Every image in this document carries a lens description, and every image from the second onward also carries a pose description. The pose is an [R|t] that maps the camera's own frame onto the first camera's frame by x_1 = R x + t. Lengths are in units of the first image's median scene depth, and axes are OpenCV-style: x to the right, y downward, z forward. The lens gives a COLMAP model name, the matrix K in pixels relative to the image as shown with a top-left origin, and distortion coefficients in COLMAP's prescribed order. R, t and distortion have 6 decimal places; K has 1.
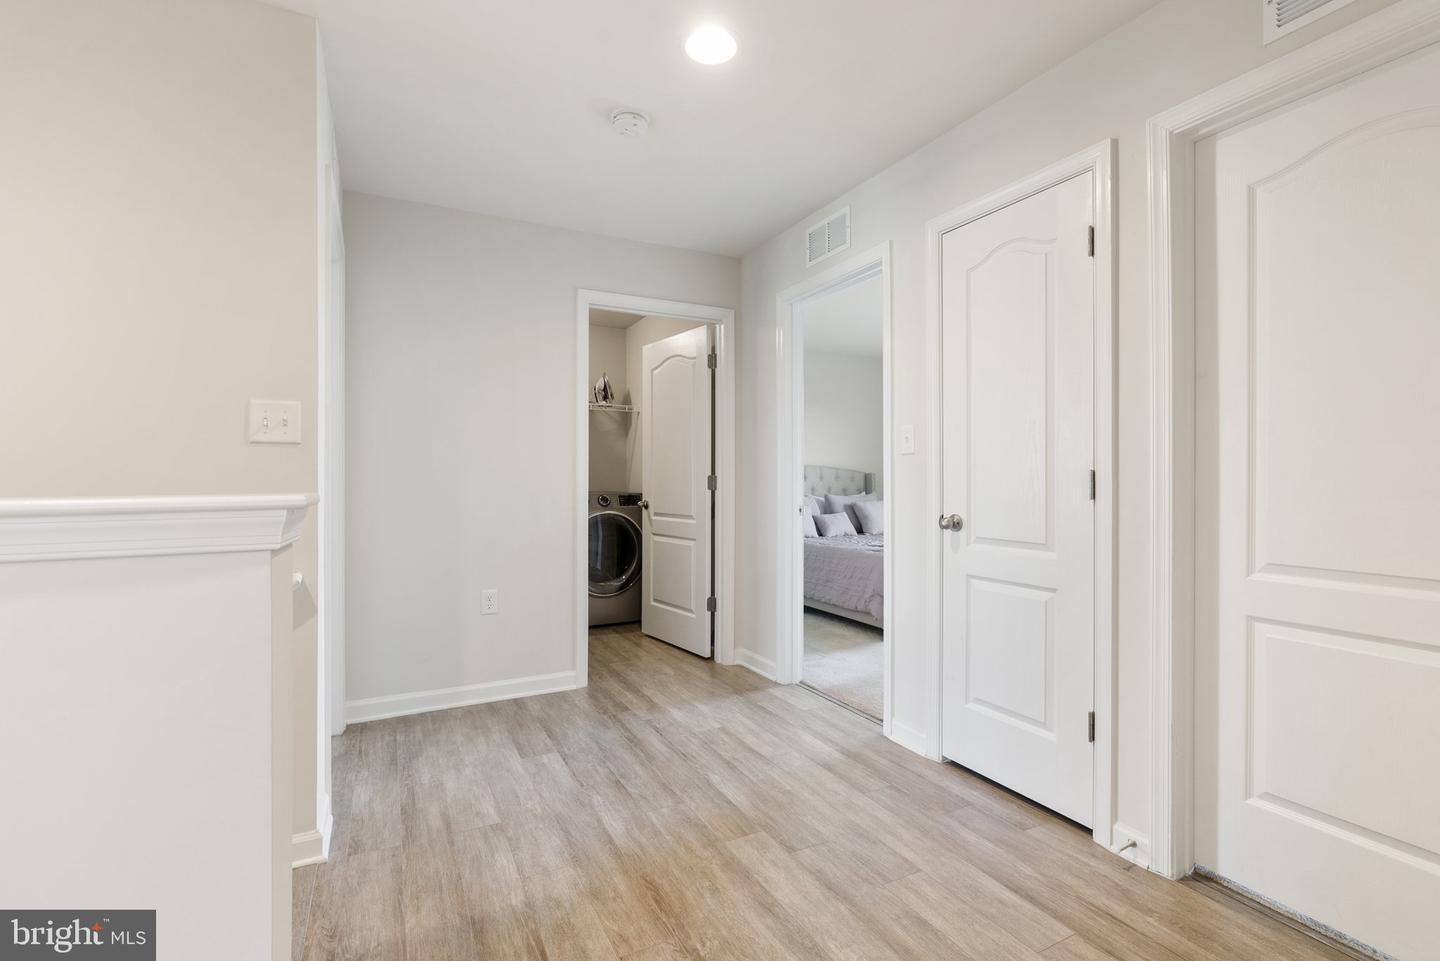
lens RADIAL K [[658.2, 0, 717.9], [0, 658.2, 475.5], [0, 0, 1]] dist [0.002616, 0.000165]
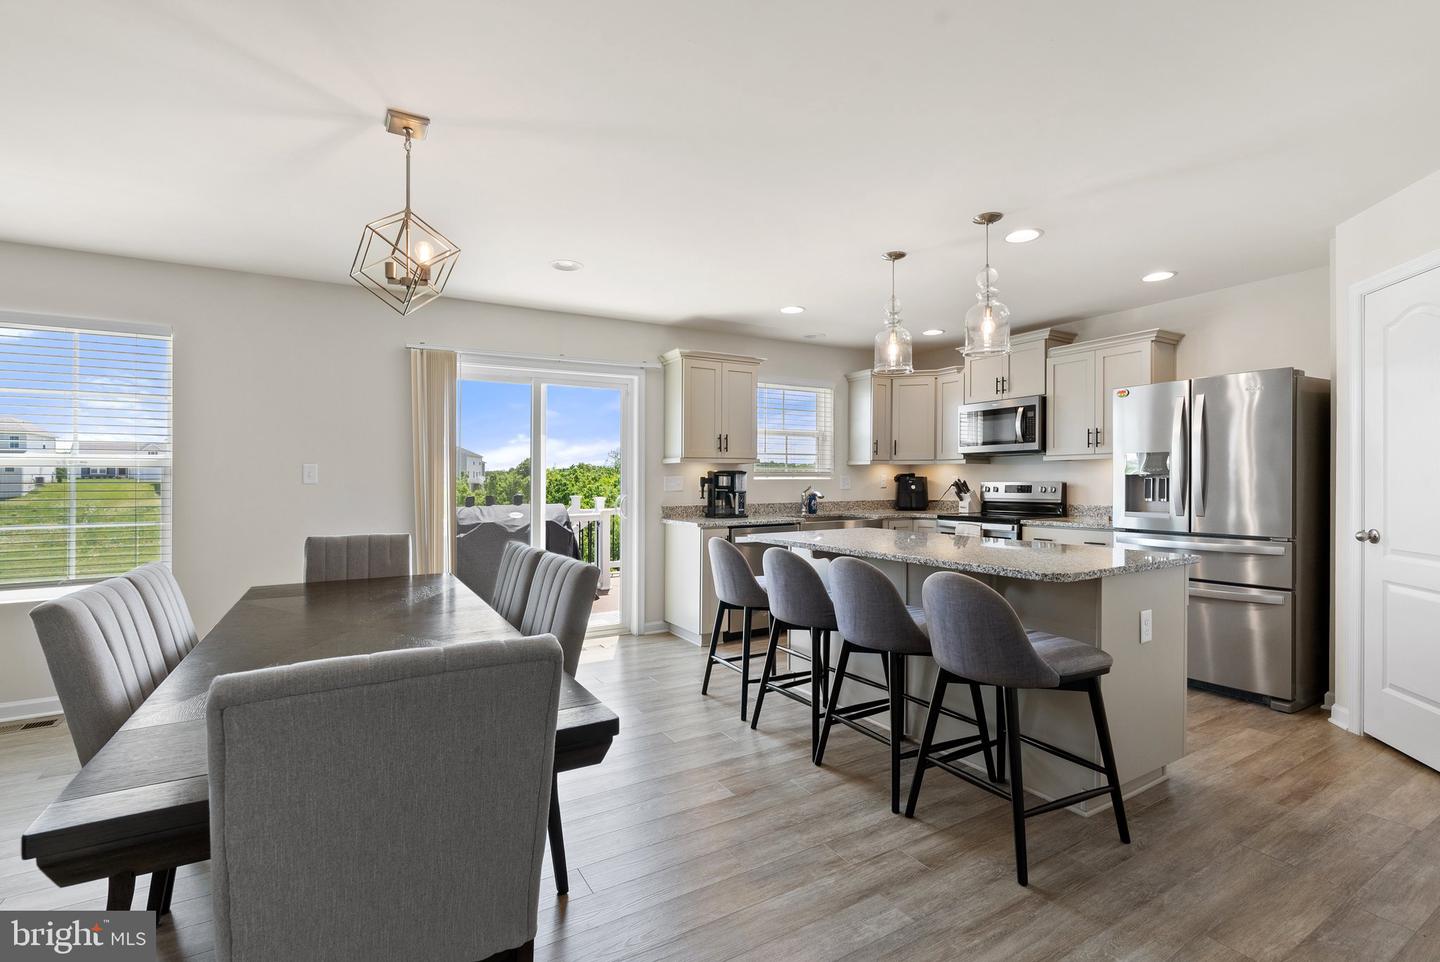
lens RADIAL K [[658.2, 0, 718.5], [0, 658.2, 477.9], [0, 0, 1]] dist [0.002616, 0.000165]
pose [[0.688794, -0.000537, -0.724957, 0.413913], [-0.010784, 0.999881, -0.010986, -0.008664], [0.724877, 0.015385, 0.688707, -0.697312]]
